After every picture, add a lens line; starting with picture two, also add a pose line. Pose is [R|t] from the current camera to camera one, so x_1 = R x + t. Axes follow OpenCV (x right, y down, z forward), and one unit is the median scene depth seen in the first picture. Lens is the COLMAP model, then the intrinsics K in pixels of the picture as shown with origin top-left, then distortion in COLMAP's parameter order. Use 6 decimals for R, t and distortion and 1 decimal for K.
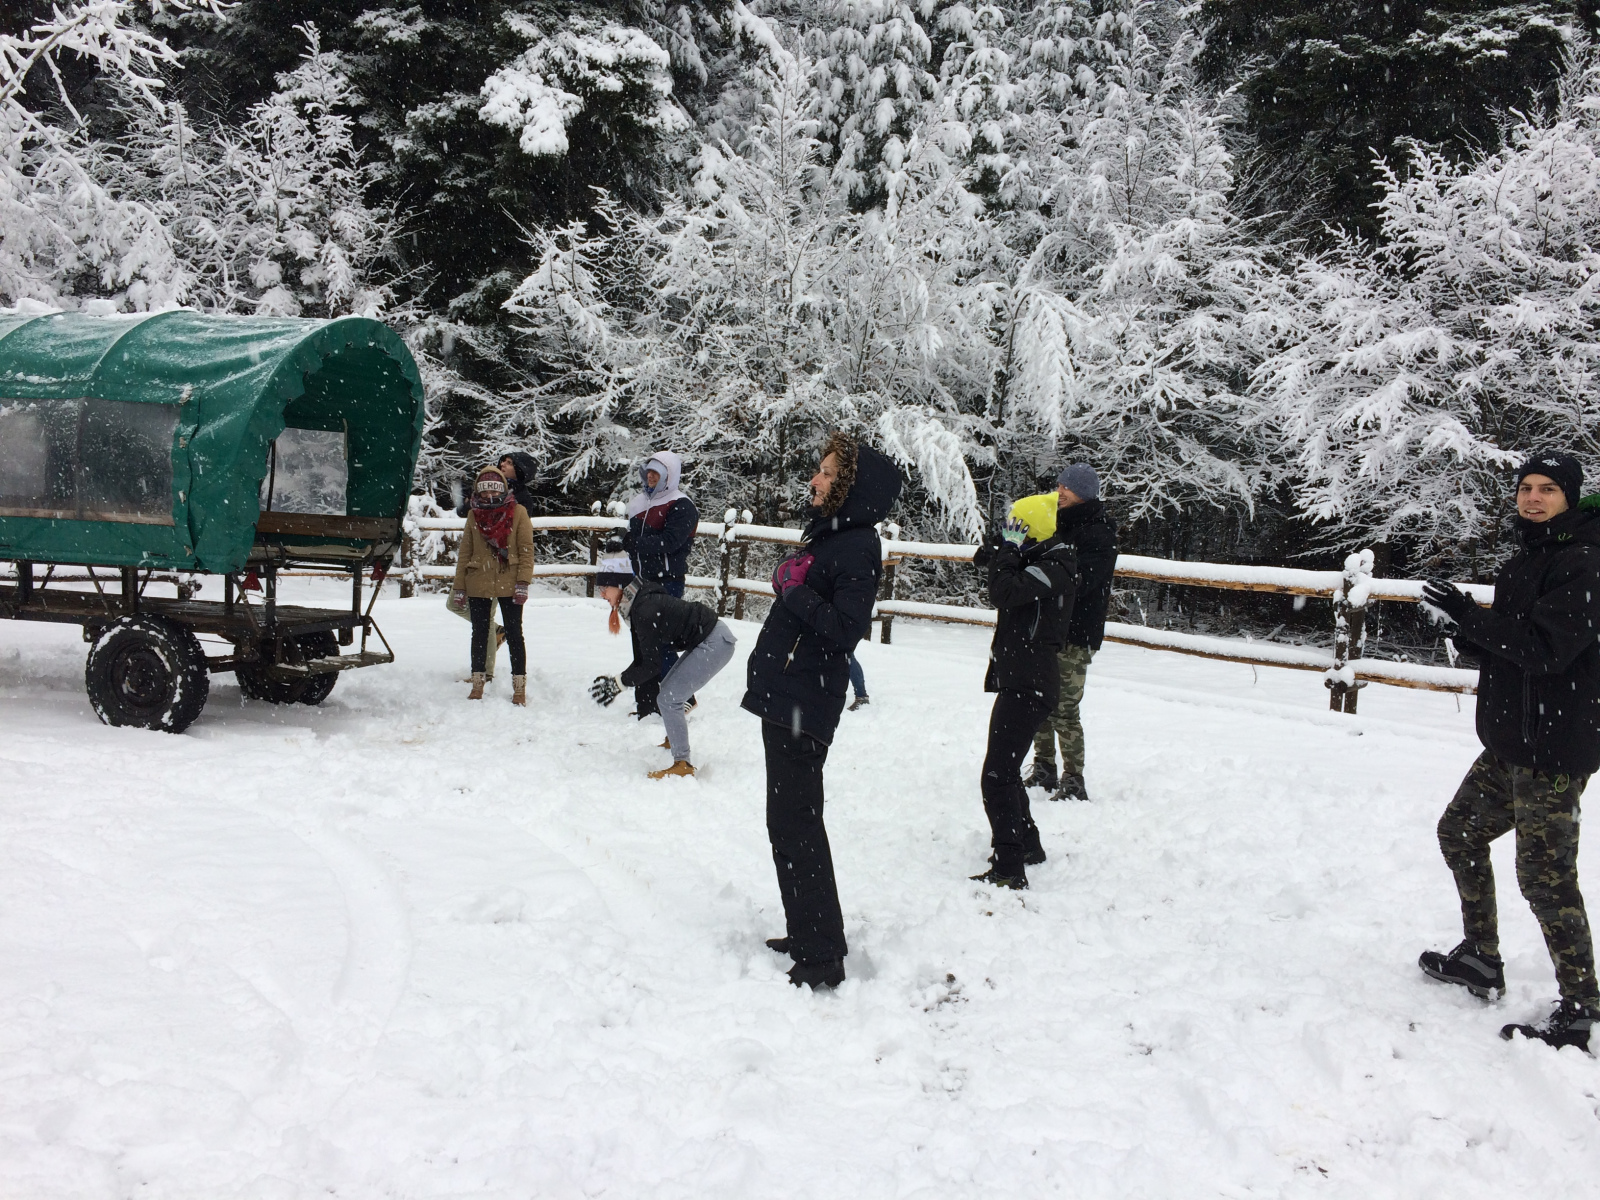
lens RADIAL K [[1380.8, 0, 800.0], [0, 1380.8, 600.0], [0, 0, 1]] dist [0.109022, -0.120899]
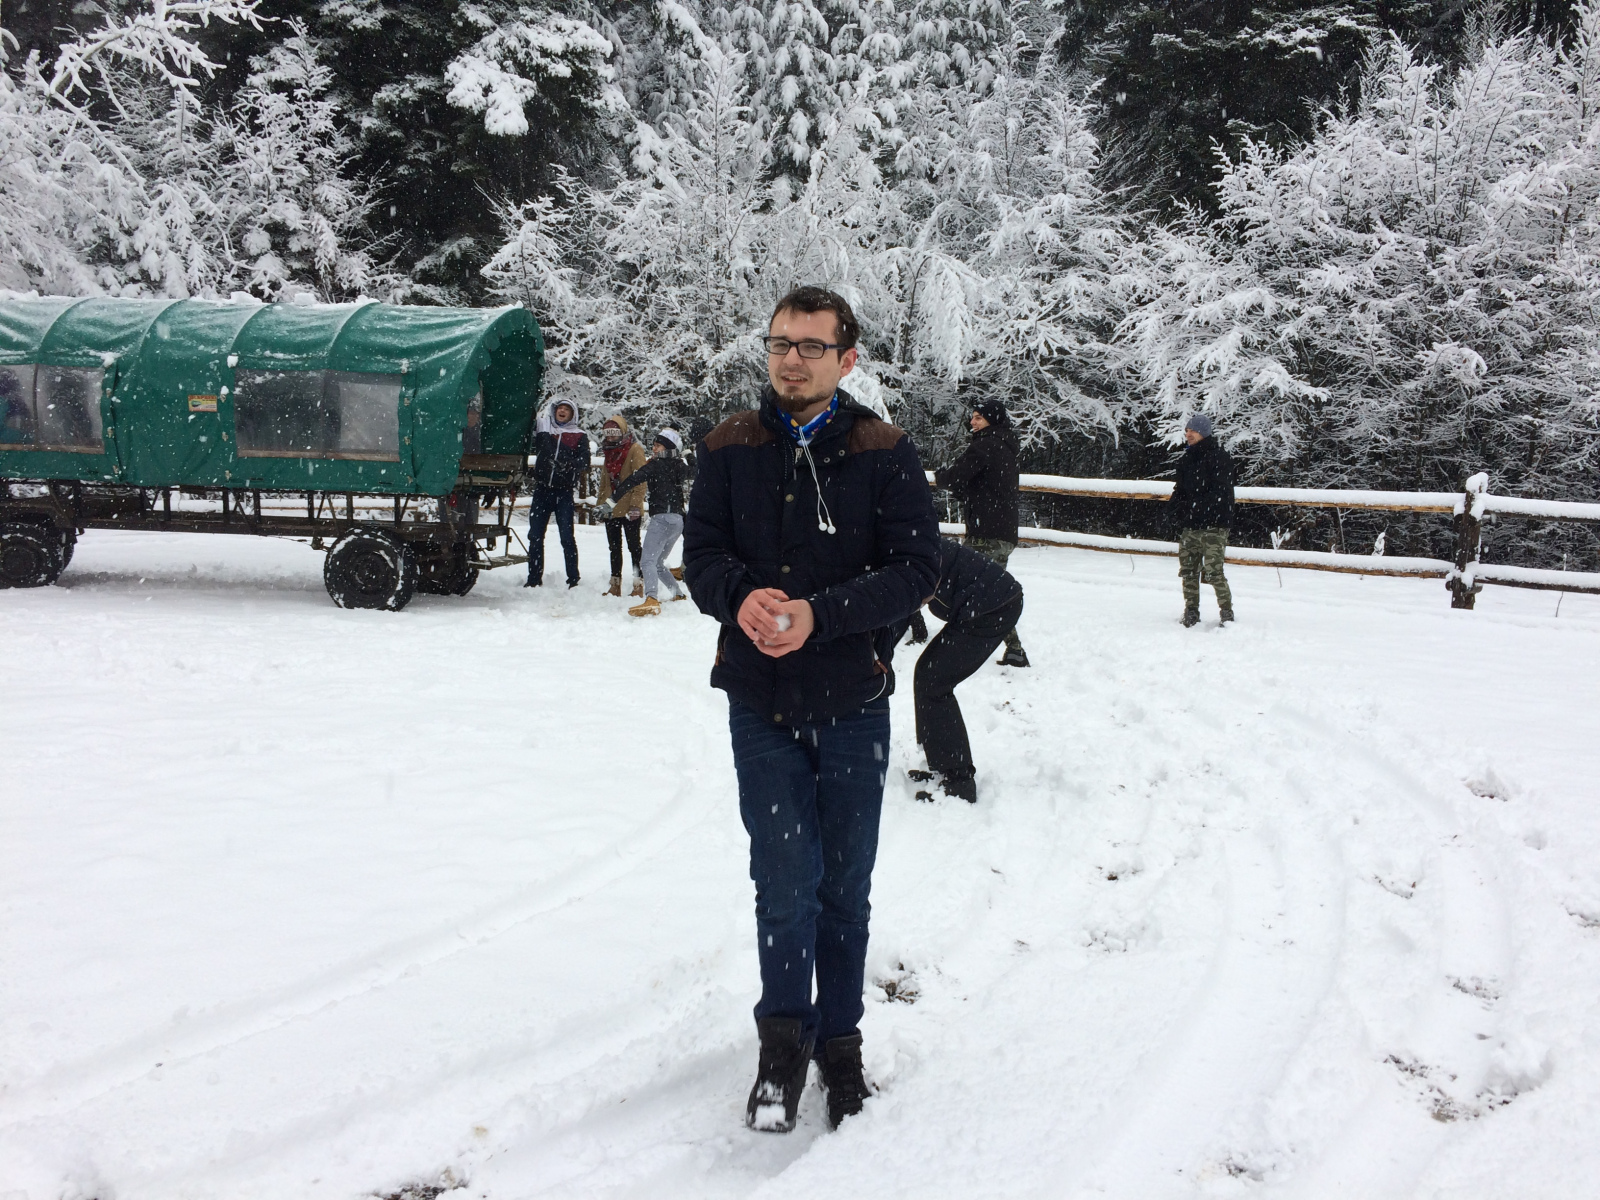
lens RADIAL K [[1304.9, 0, 793.4], [0, 1304.9, 610.5], [0, 0, 1]] dist [0.086326, -0.094983]
pose [[0.995900, -0.028873, 0.085734, -0.054523], [0.023758, 0.997910, 0.060101, 0.008179], [-0.087290, -0.057817, 0.994504, -0.110596]]
